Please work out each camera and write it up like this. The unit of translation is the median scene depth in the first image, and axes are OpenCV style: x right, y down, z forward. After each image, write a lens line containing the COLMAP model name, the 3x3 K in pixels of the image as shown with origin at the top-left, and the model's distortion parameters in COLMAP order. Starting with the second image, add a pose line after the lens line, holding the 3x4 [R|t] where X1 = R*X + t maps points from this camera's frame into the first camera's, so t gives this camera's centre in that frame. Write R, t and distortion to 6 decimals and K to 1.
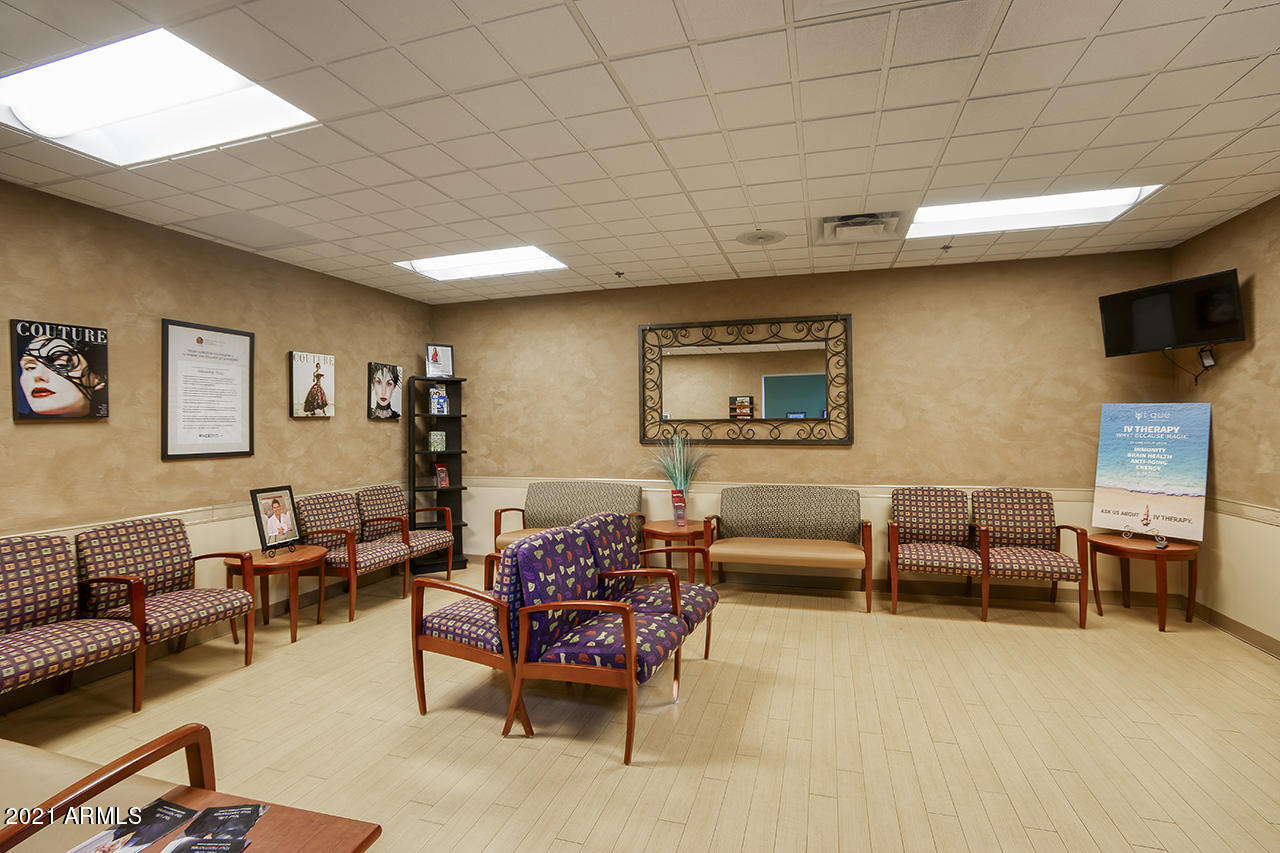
lens RADIAL K [[590.6, 0, 640.7], [0, 590.6, 407.2], [0, 0, 1]] dist [-0.054445, 0.020413]
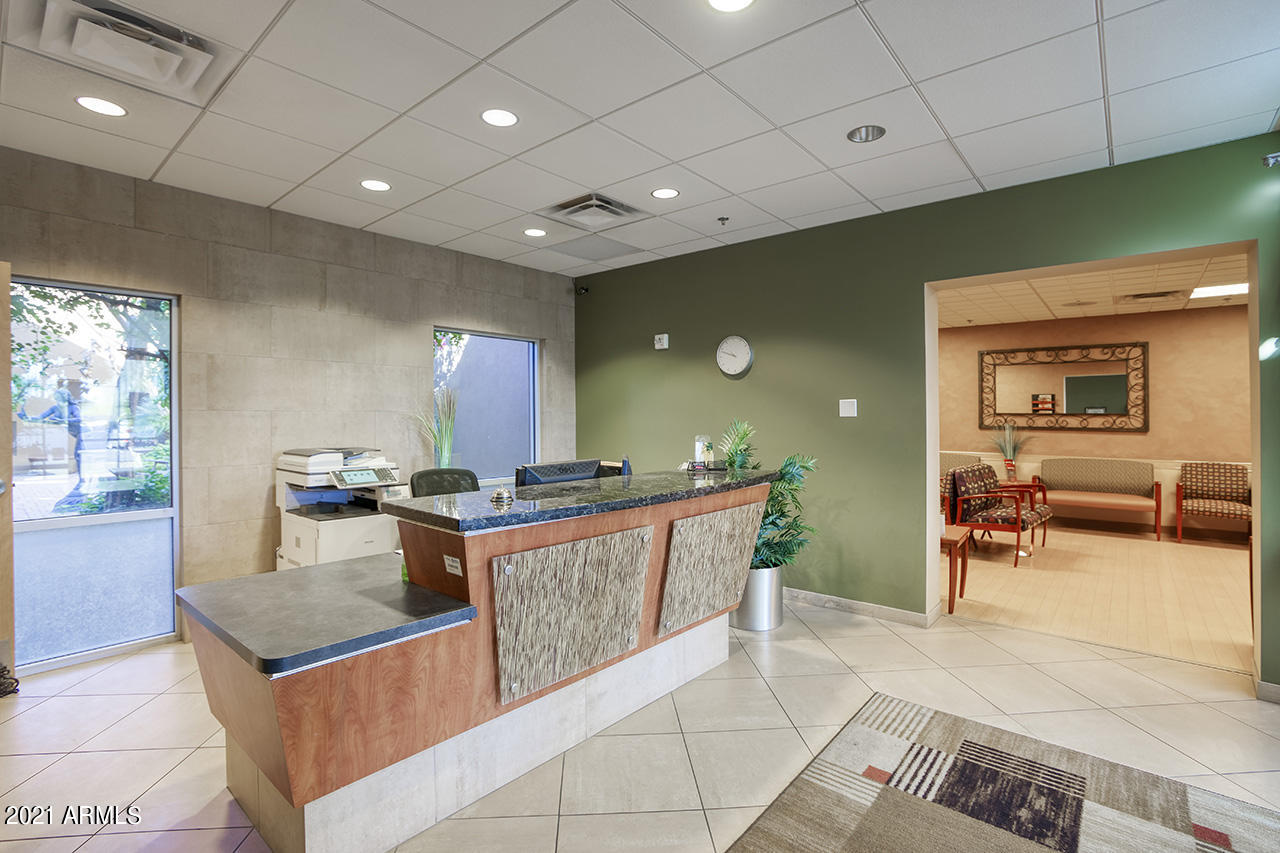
lens RADIAL K [[590.6, 0, 640.7], [0, 590.6, 407.2], [0, 0, 1]] dist [-0.054445, 0.020413]
pose [[0.919809, 0.007099, -0.392302, -0.230577], [-0.000875, 0.999871, 0.016042, -0.018226], [0.392365, -0.014412, 0.919697, -0.768756]]
